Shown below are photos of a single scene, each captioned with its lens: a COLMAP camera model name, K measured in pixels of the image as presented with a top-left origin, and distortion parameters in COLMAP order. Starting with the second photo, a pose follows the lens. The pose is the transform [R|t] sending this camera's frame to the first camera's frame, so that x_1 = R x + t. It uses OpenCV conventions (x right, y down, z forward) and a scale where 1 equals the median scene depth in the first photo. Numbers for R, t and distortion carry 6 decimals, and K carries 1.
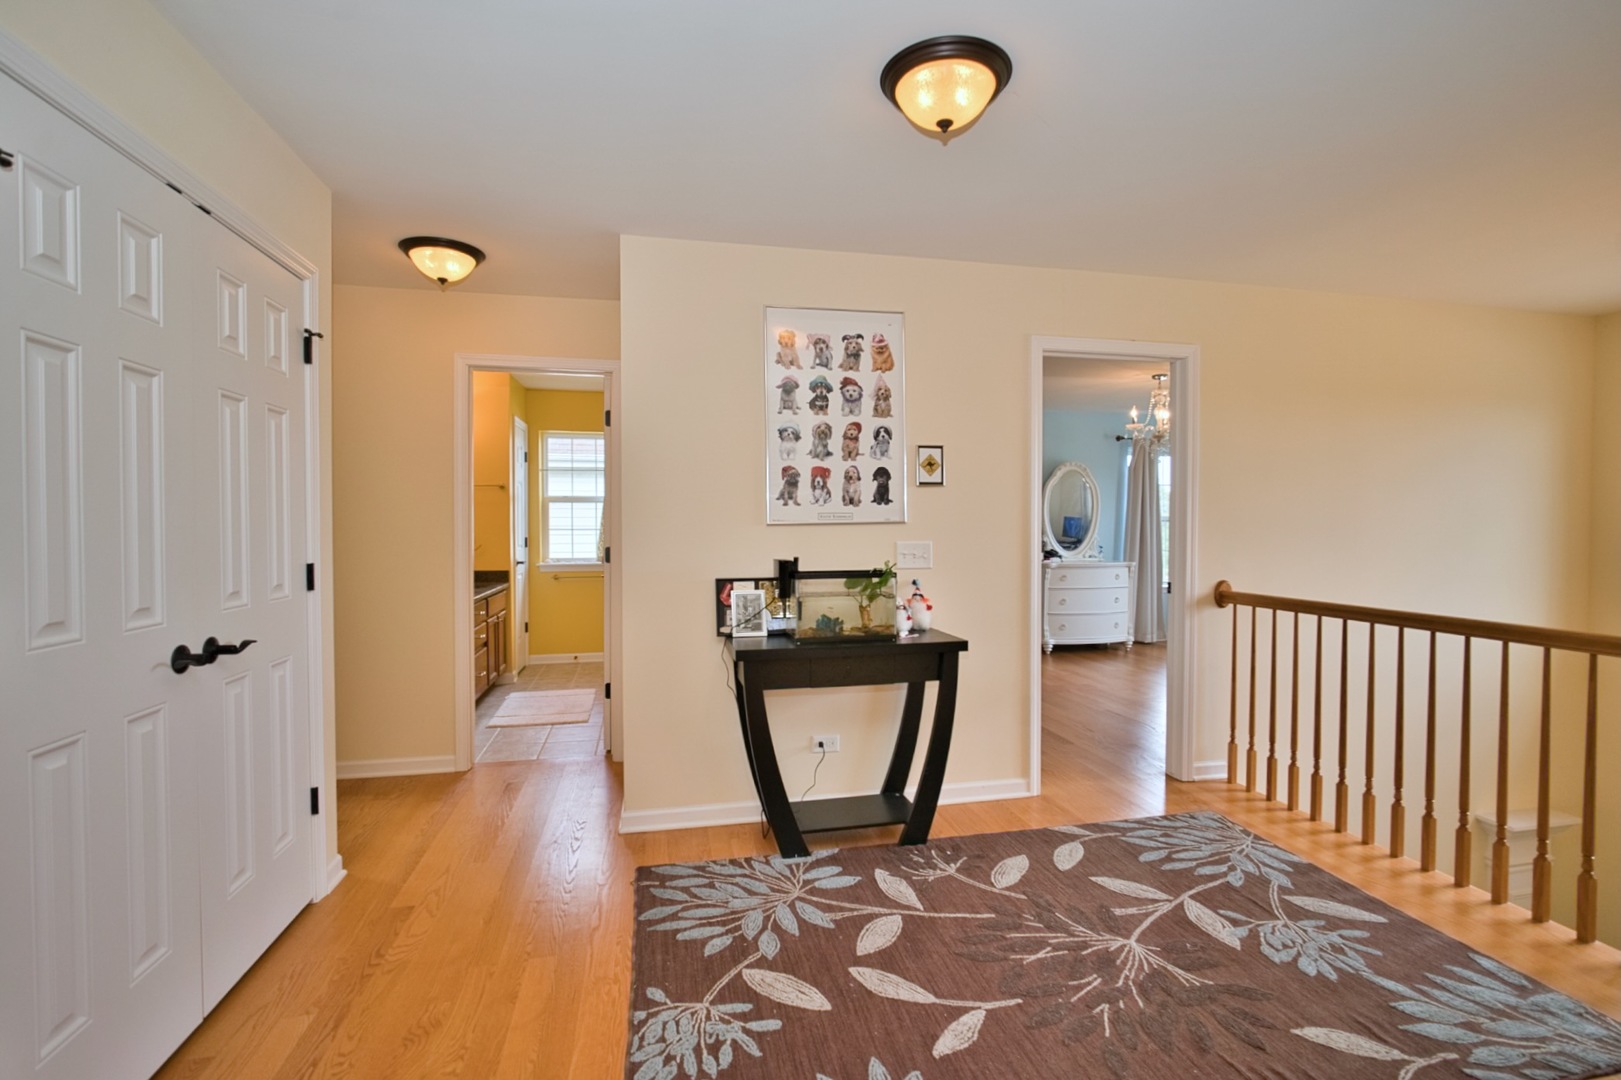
lens RADIAL K [[708.4, 0, 815.5], [0, 708.4, 530.2], [0, 0, 1]] dist [-0.019722, 0.005896]
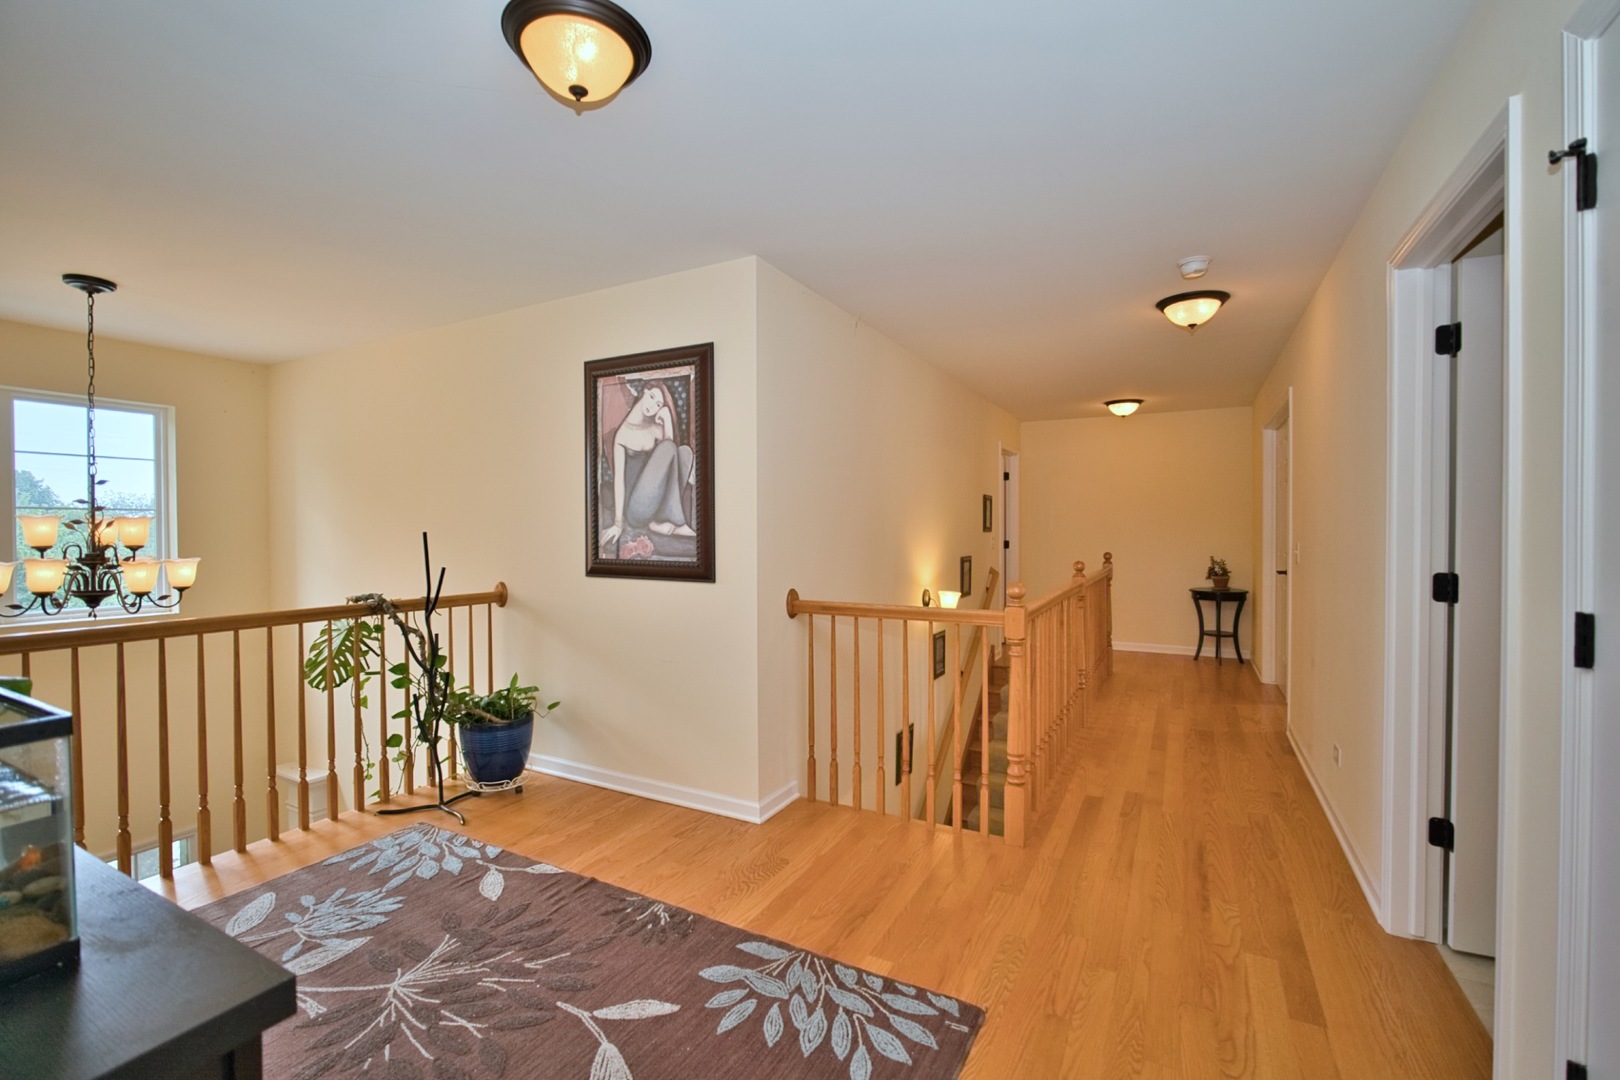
lens RADIAL K [[708.0, 0, 817.4], [0, 708.0, 538.8], [0, 0, 1]] dist [-0.019722, 0.005896]
pose [[-0.751448, -0.013974, 0.659645, -0.587817], [0.004505, 0.999644, 0.026309, -0.019326], [-0.659777, 0.022742, -0.751117, 1.367819]]
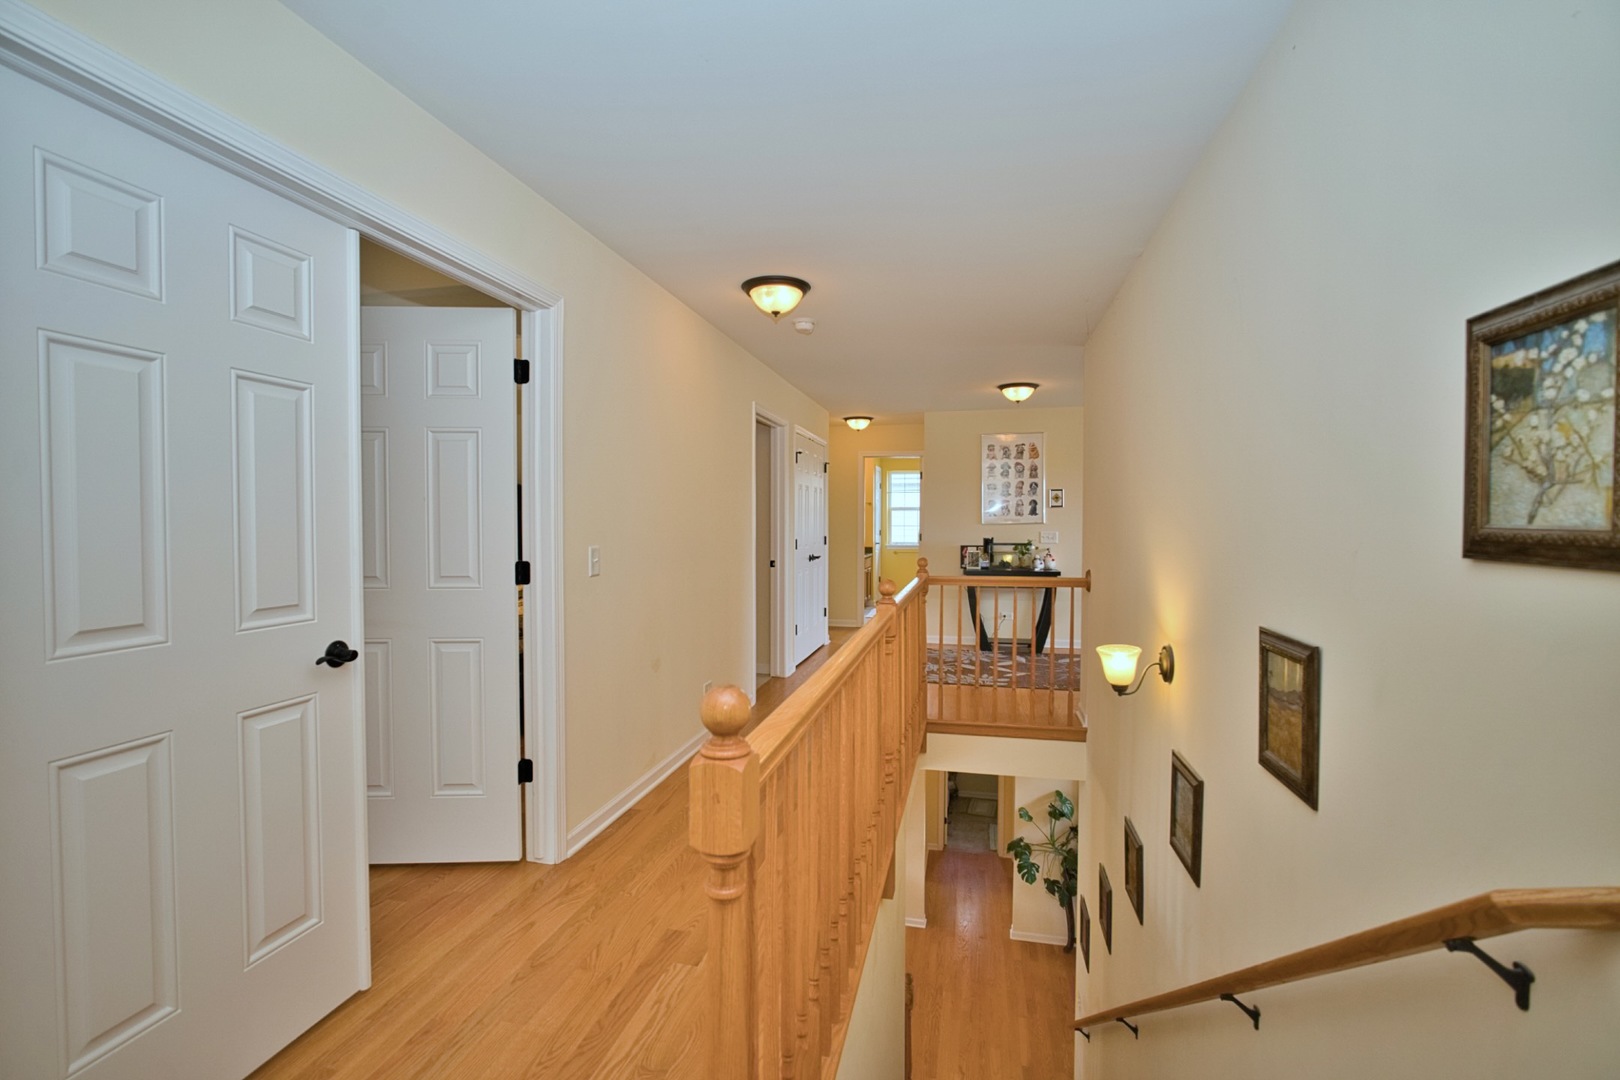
lens RADIAL K [[708.0, 0, 806.0], [0, 708.0, 536.4], [0, 0, 1]] dist [-0.019722, 0.005896]
pose [[0.903814, 0.009470, -0.427821, 0.418117], [-0.009702, 0.999952, 0.001638, 0.036429], [0.427815, 0.002670, 0.903862, -1.440622]]
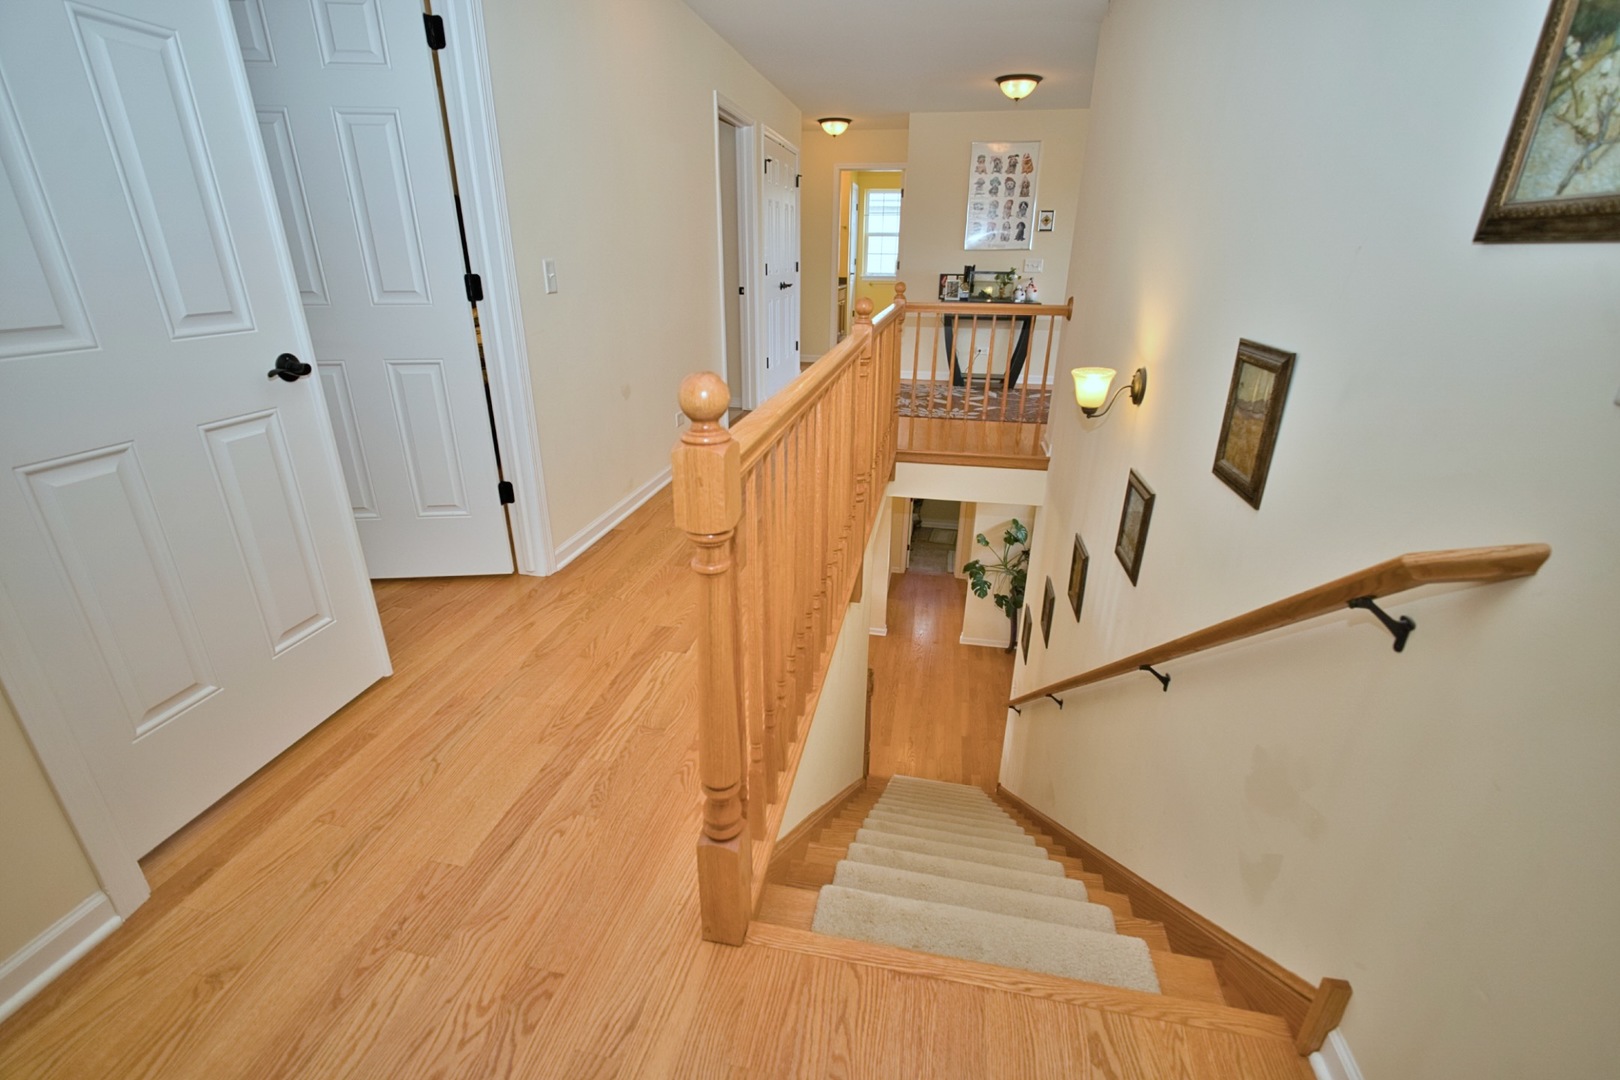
lens RADIAL K [[708.0, 0, 805.6], [0, 708.0, 539.1], [0, 0, 1]] dist [-0.019722, 0.005896]
pose [[0.920198, 0.151096, -0.361118, 0.414299], [-0.014339, 0.934895, 0.354634, 0.063840], [0.391191, -0.321156, 0.862455, -1.441618]]
